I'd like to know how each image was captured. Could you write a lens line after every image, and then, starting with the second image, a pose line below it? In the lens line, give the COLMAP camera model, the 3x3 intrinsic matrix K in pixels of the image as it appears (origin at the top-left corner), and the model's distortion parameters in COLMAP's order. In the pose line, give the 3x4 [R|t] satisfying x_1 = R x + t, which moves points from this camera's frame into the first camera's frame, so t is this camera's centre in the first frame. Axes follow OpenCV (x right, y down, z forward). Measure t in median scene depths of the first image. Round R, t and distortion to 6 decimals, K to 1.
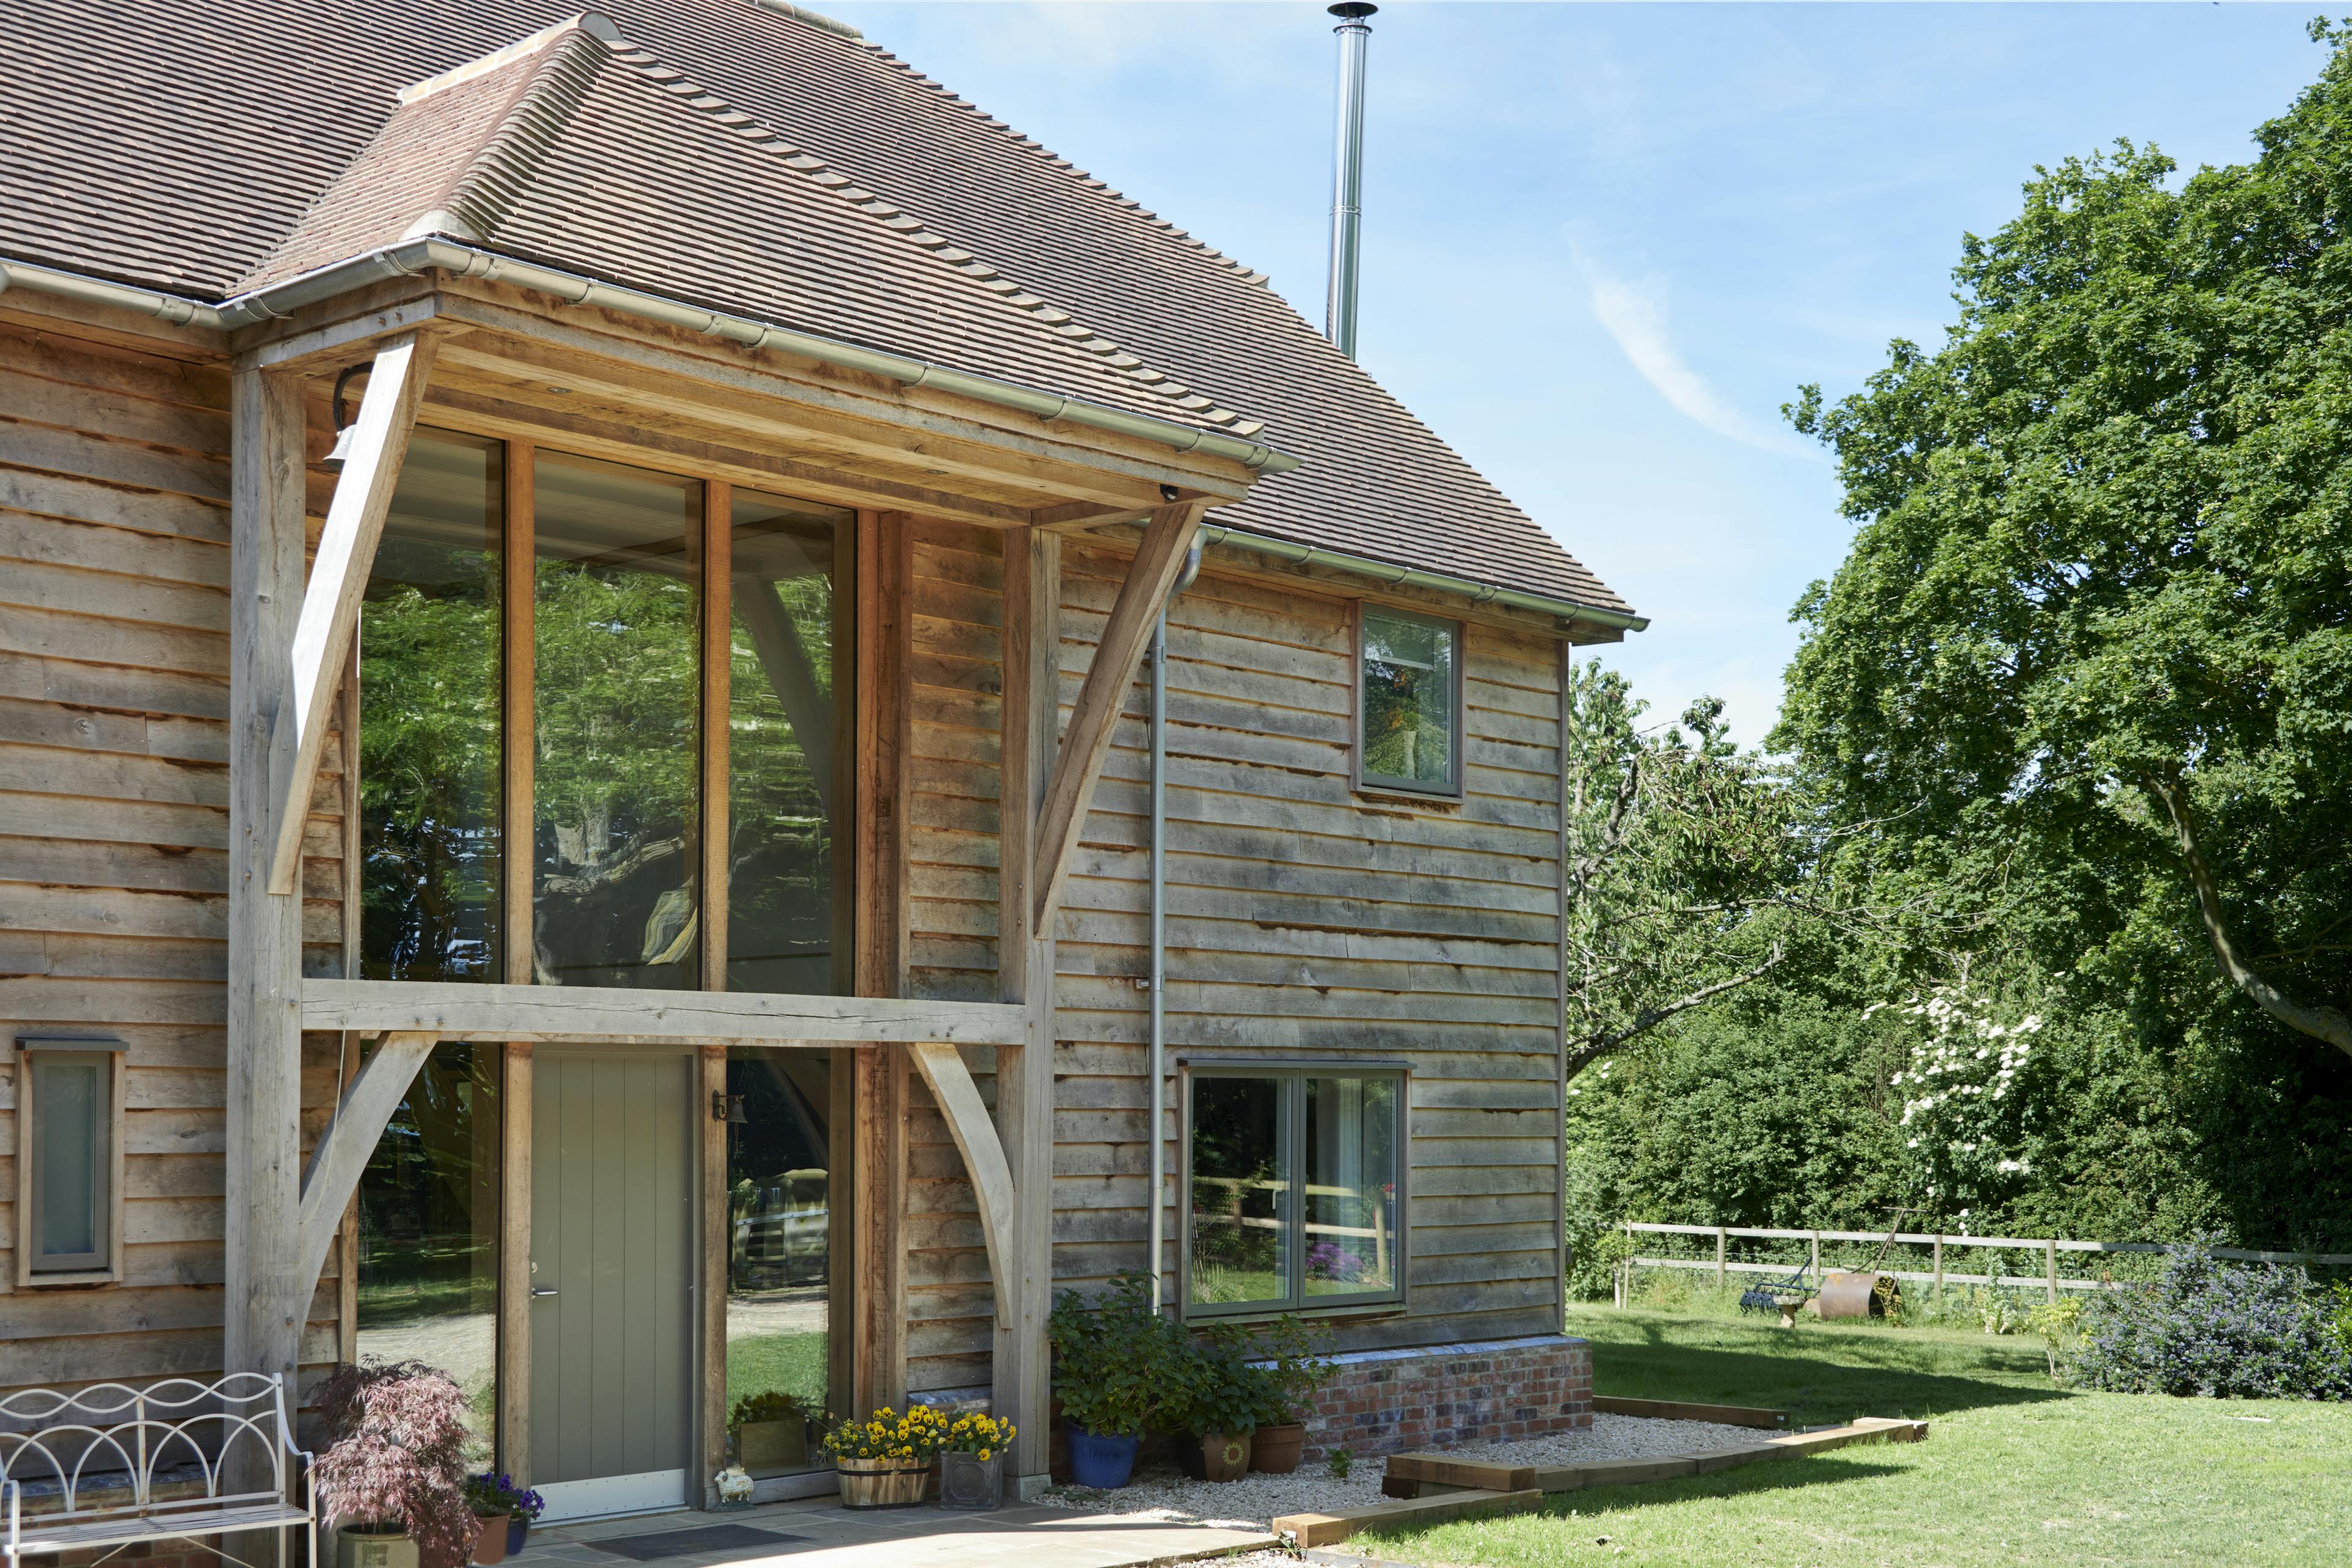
lens RADIAL K [[3027.8, 0, 1178.0], [0, 3027.8, 846.2], [0, 0, 1]] dist [0.022032, 0.061712]
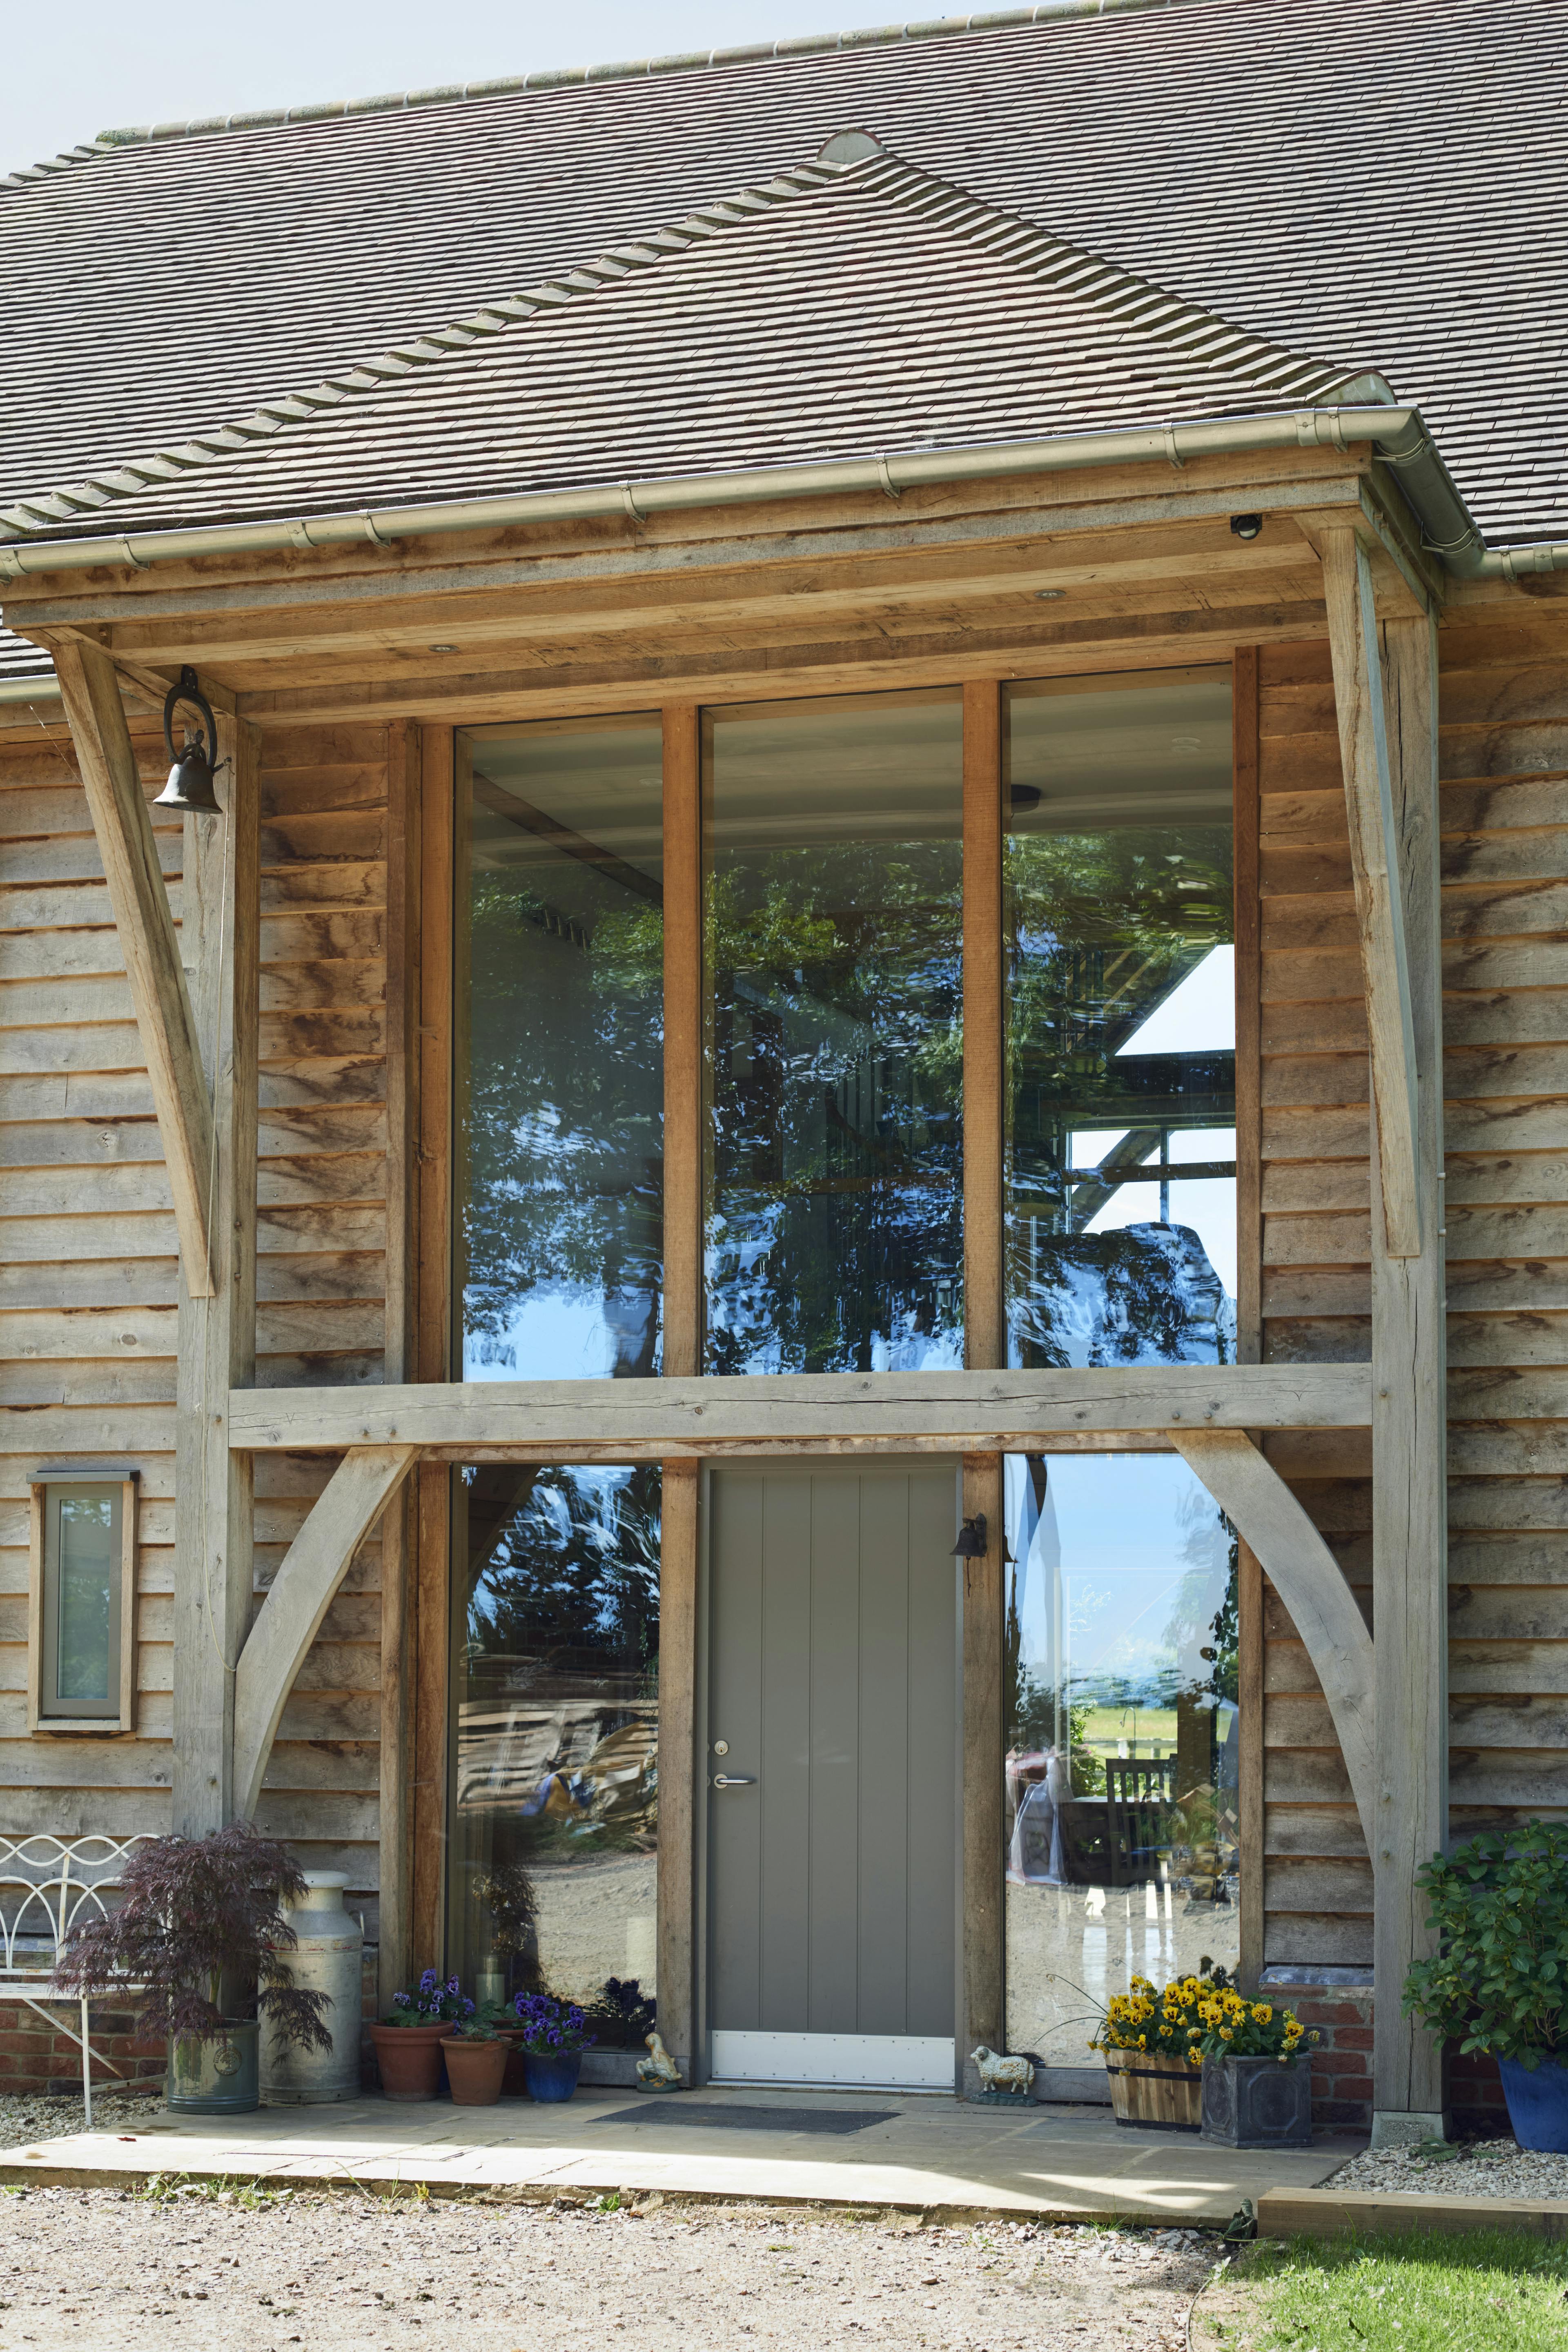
lens RADIAL K [[3749.7, 0, 784.0], [0, 3749.7, 1176.0], [0, 0, 1]] dist [-0.018842, 0.046512]
pose [[0.404448, -0.122727, -0.906289, 0.549292], [0.076519, 0.992022, -0.100189, 0.073769], [0.911354, -0.028828, 0.410612, 0.504229]]
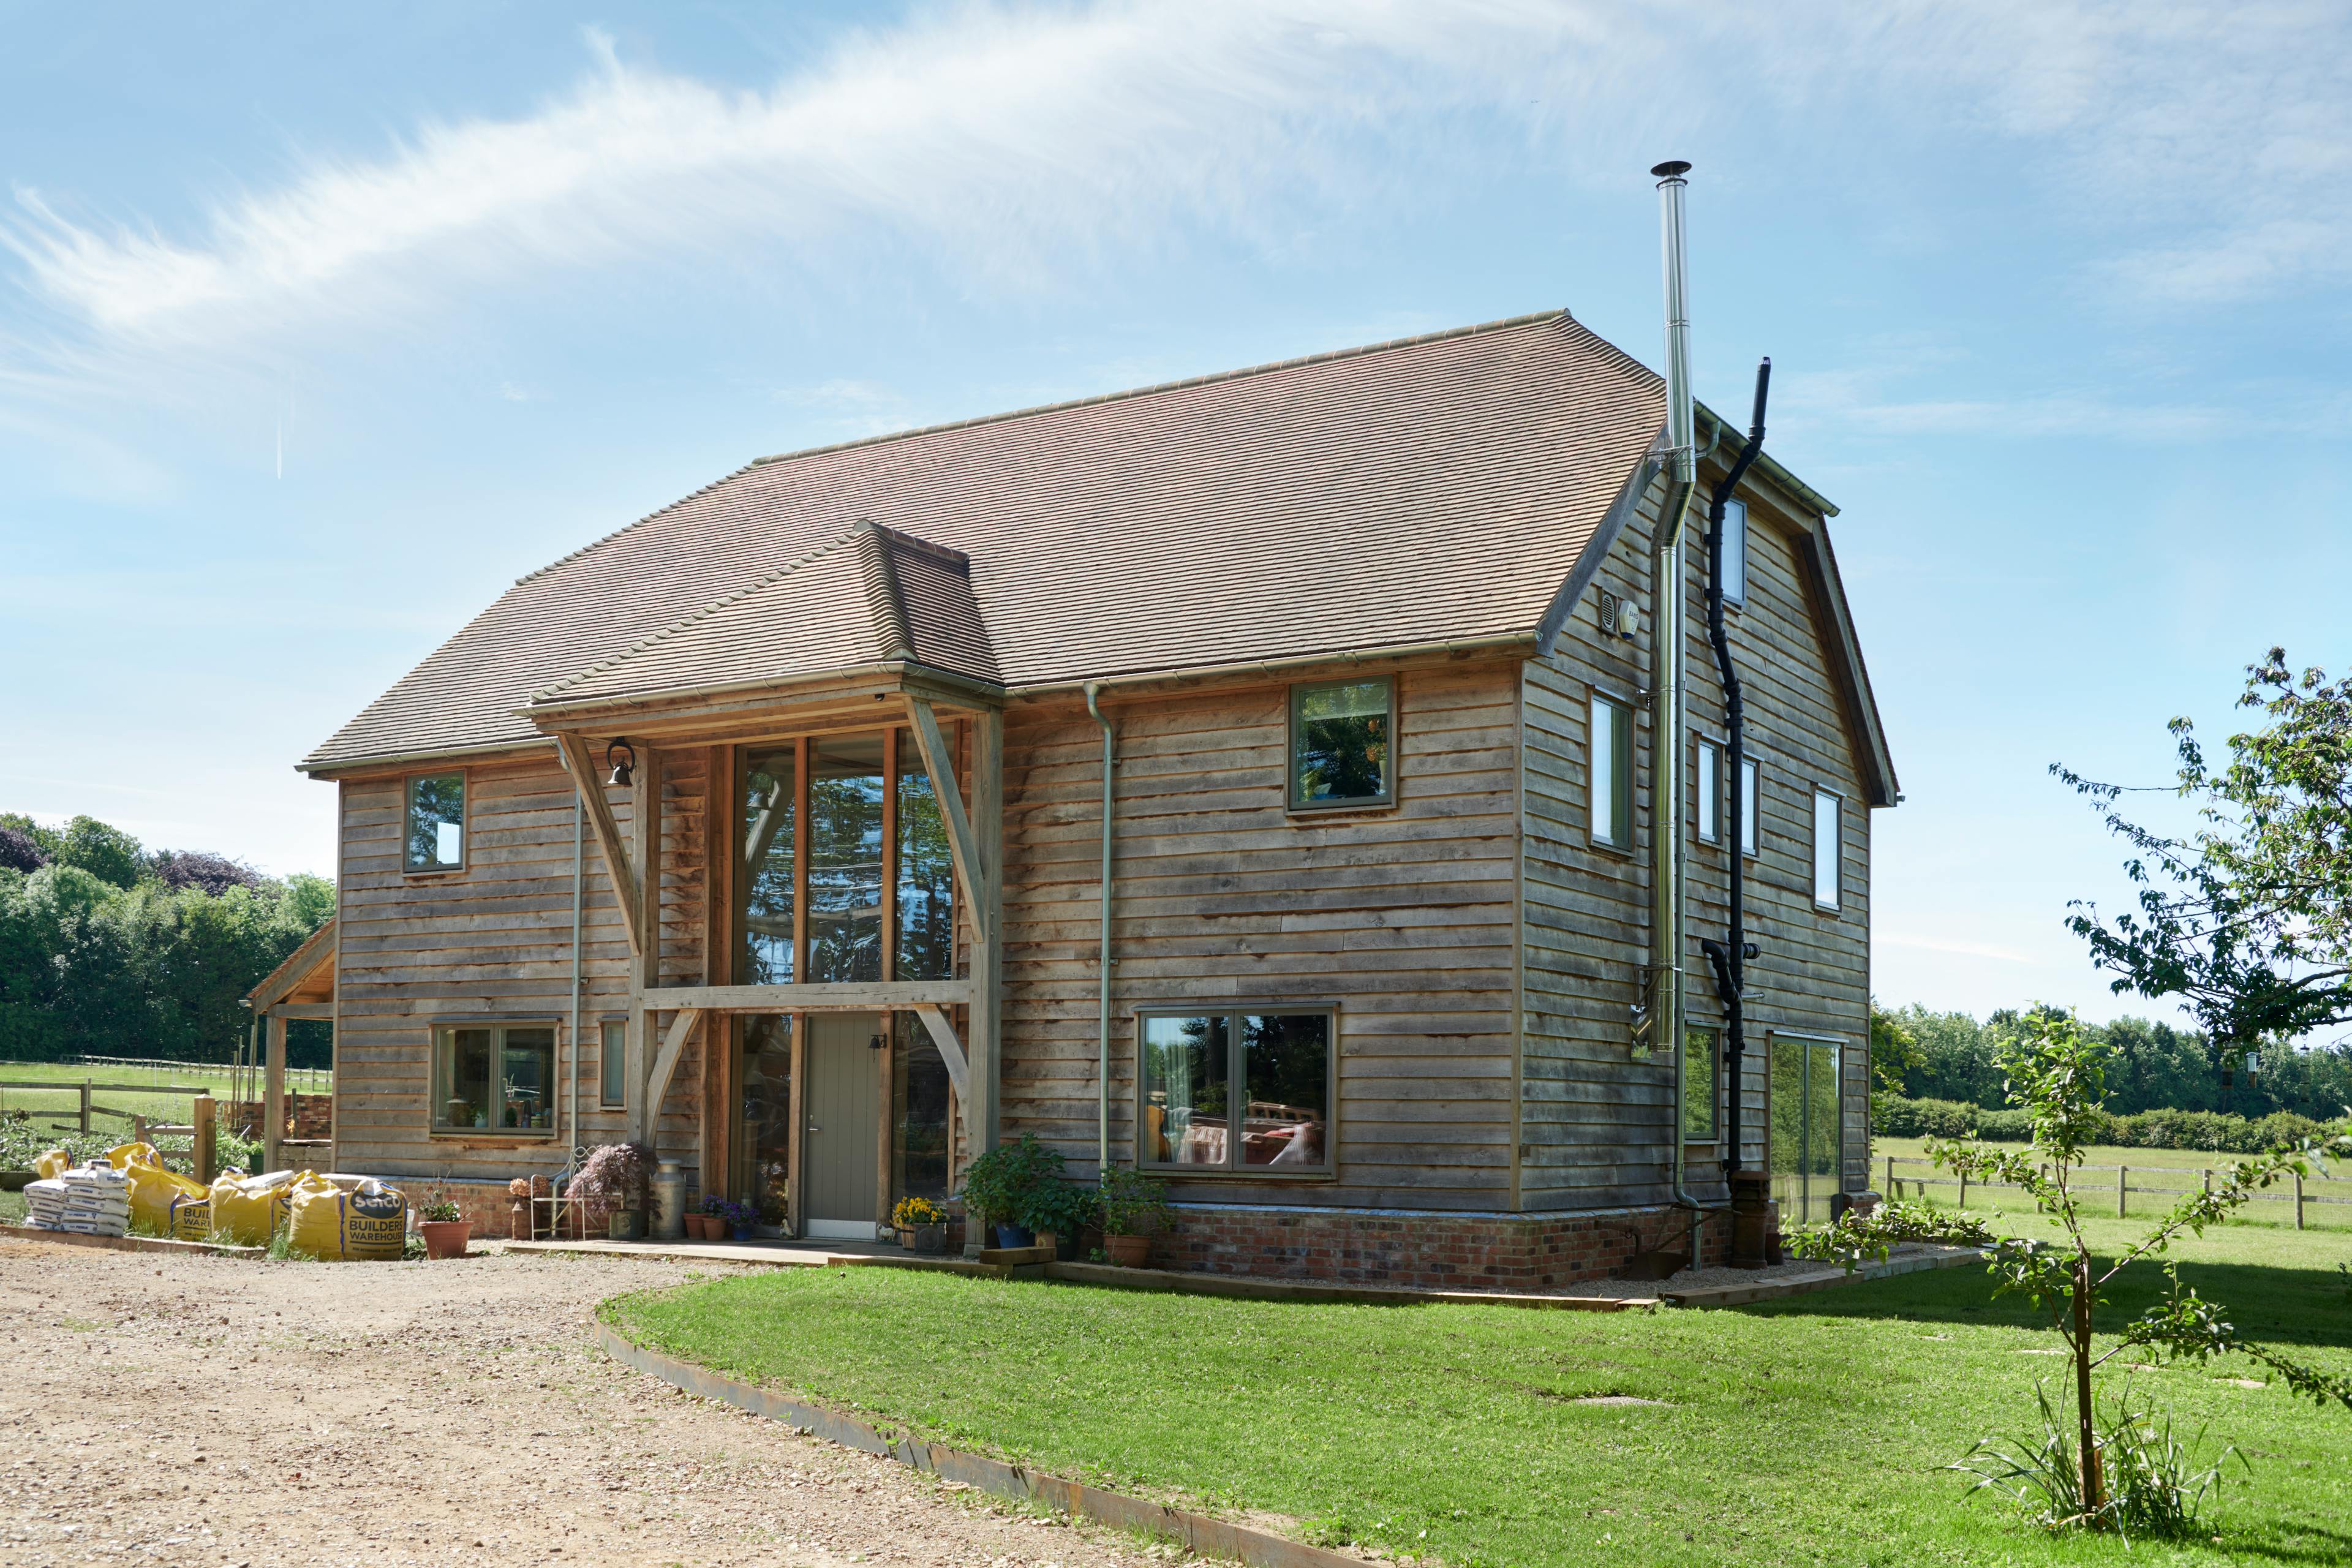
lens RADIAL K [[2360.9, 0, 1176.0], [0, 2360.9, 784.0], [0, 0, 1]] dist [-0.092570, 0.000232]
pose [[0.174107, -0.139627, -0.974778, 1.197864], [0.074381, 0.988933, -0.128369, 0.111840], [0.981914, -0.050155, 0.182566, 0.776469]]
